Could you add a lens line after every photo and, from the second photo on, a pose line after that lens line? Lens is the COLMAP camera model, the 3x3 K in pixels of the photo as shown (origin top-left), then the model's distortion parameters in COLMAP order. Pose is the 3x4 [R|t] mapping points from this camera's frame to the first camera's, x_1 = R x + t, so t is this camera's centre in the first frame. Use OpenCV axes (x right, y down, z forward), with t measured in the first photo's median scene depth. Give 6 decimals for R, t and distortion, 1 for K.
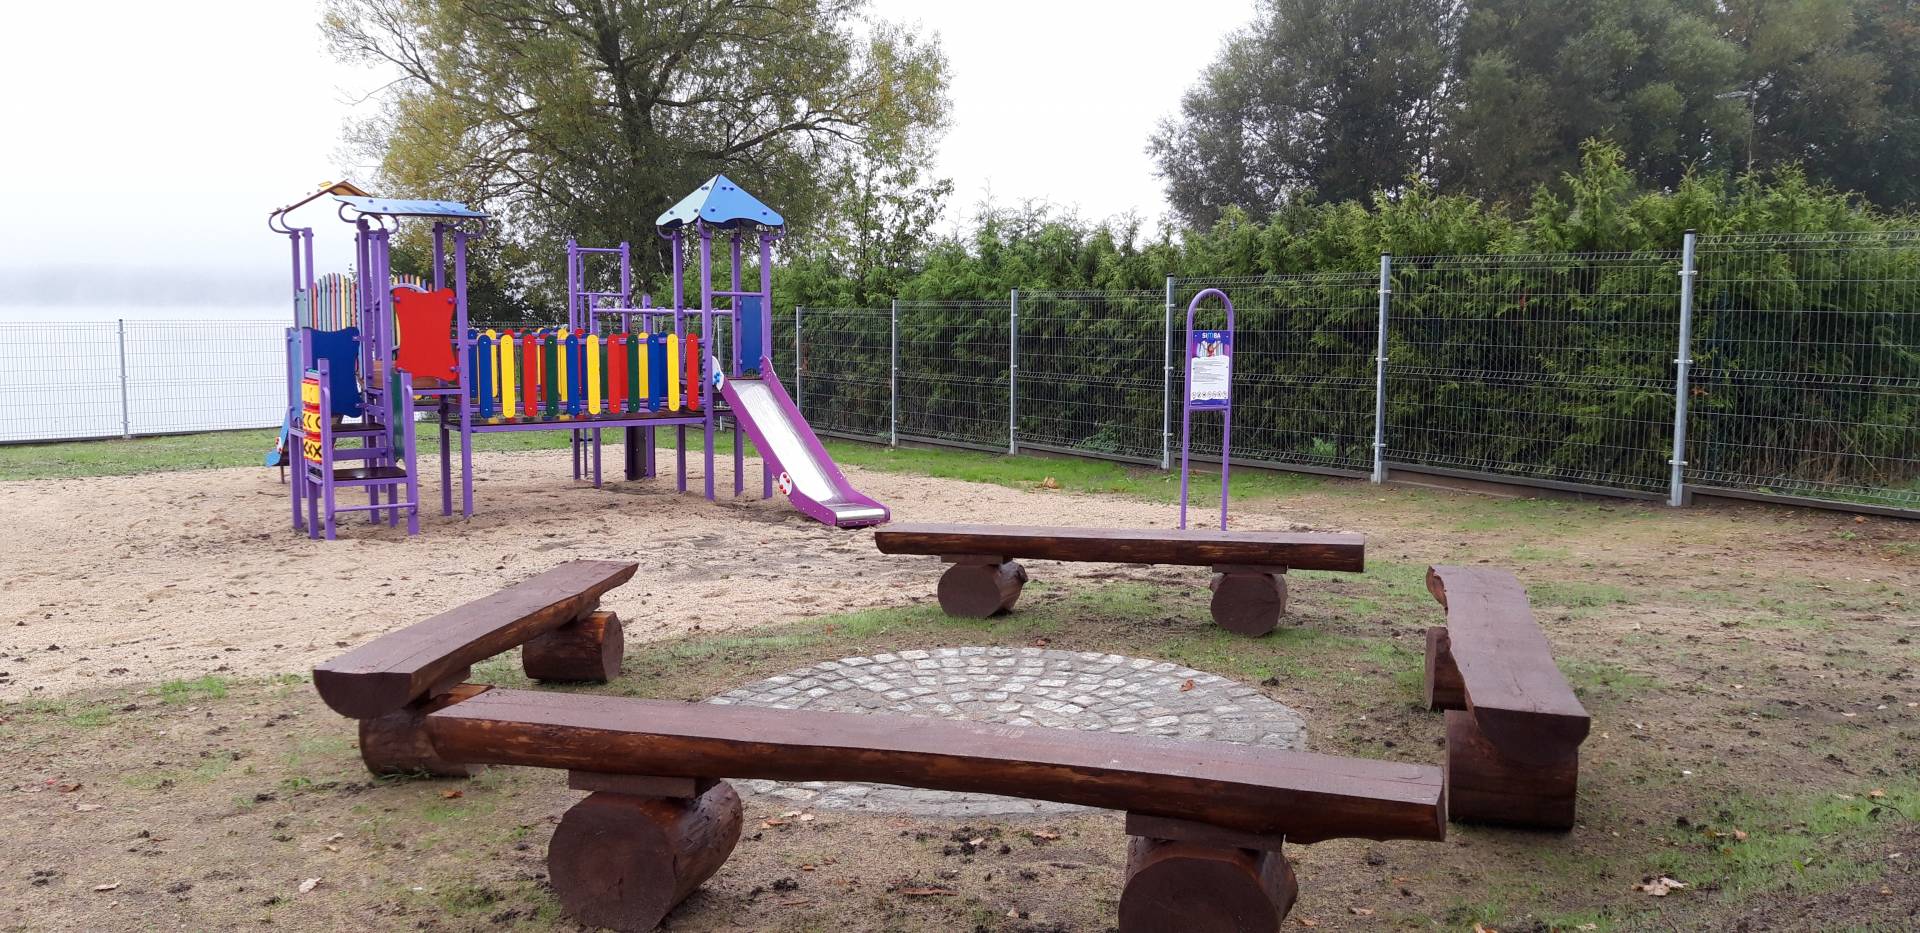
lens RADIAL K [[1444.4, 0, 957.0], [0, 1444.4, 495.2], [0, 0, 1]] dist [0.063704, -0.003271]
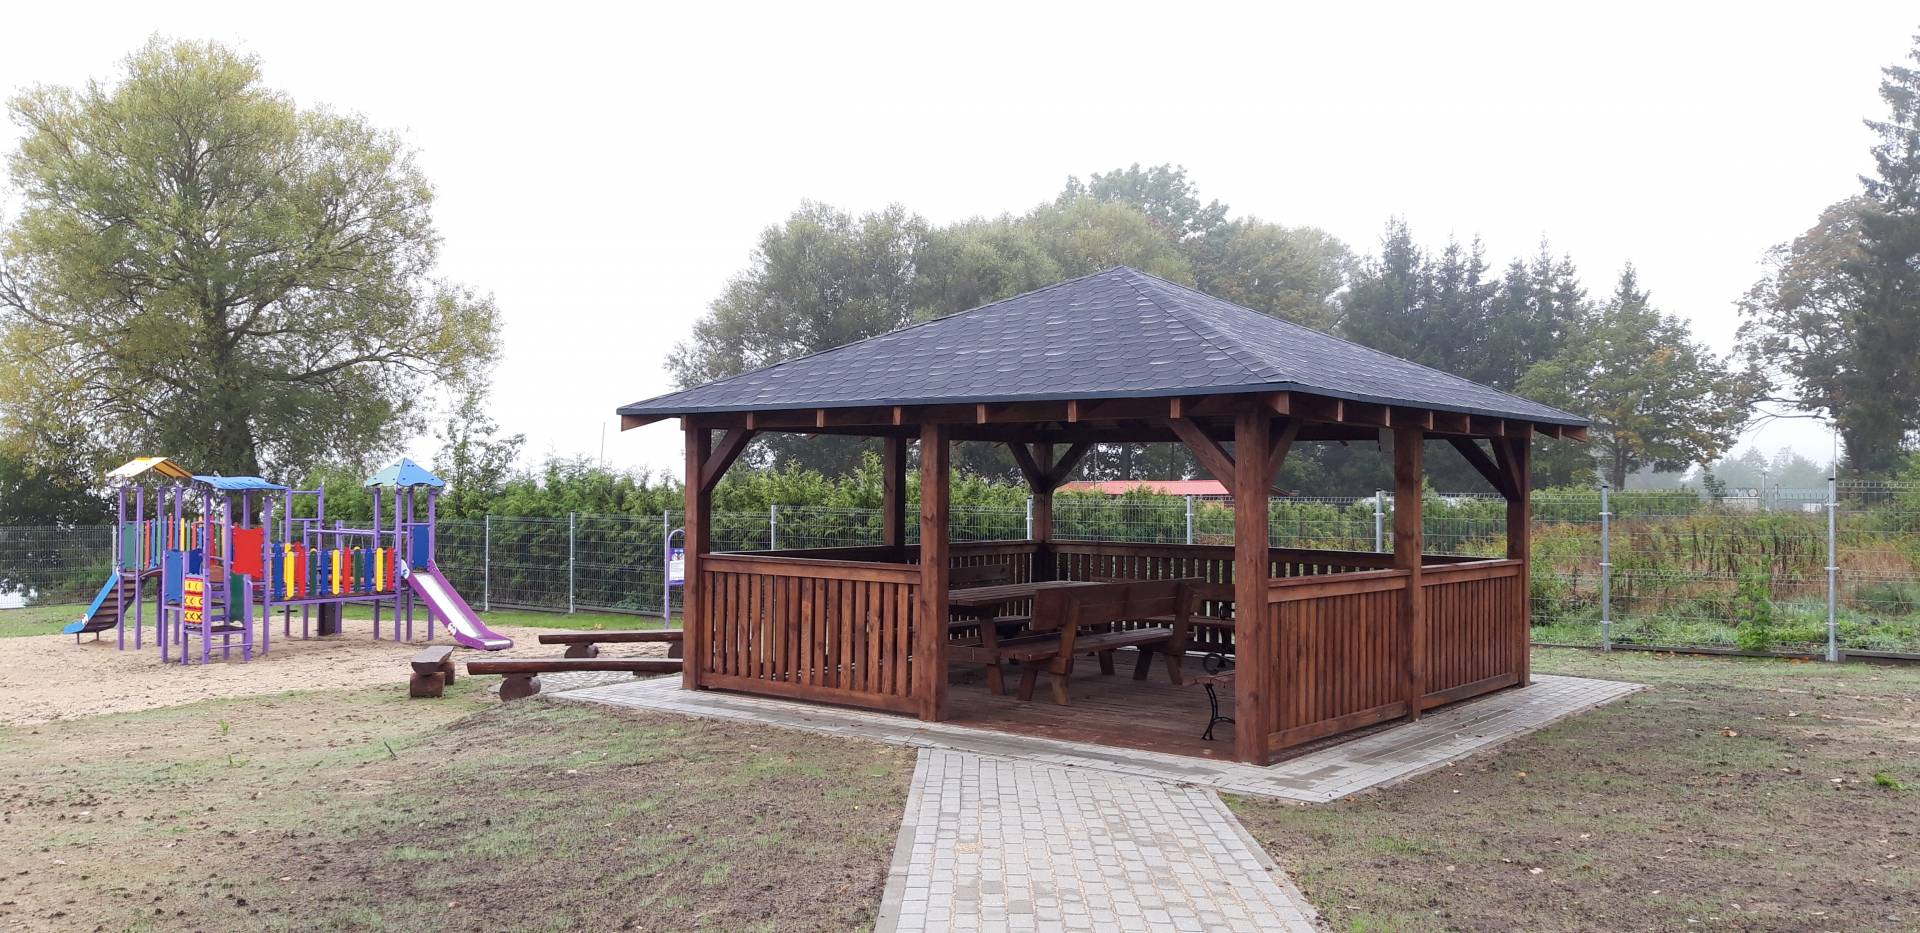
lens RADIAL K [[1444.4, 0, 957.0], [0, 1444.4, 495.2], [0, 0, 1]] dist [0.063704, -0.003271]
pose [[0.948534, 0.000648, 0.316675, -0.062544], [0.036444, 0.993131, -0.111190, 0.034213], [-0.314572, 0.117008, 0.941995, -0.633689]]
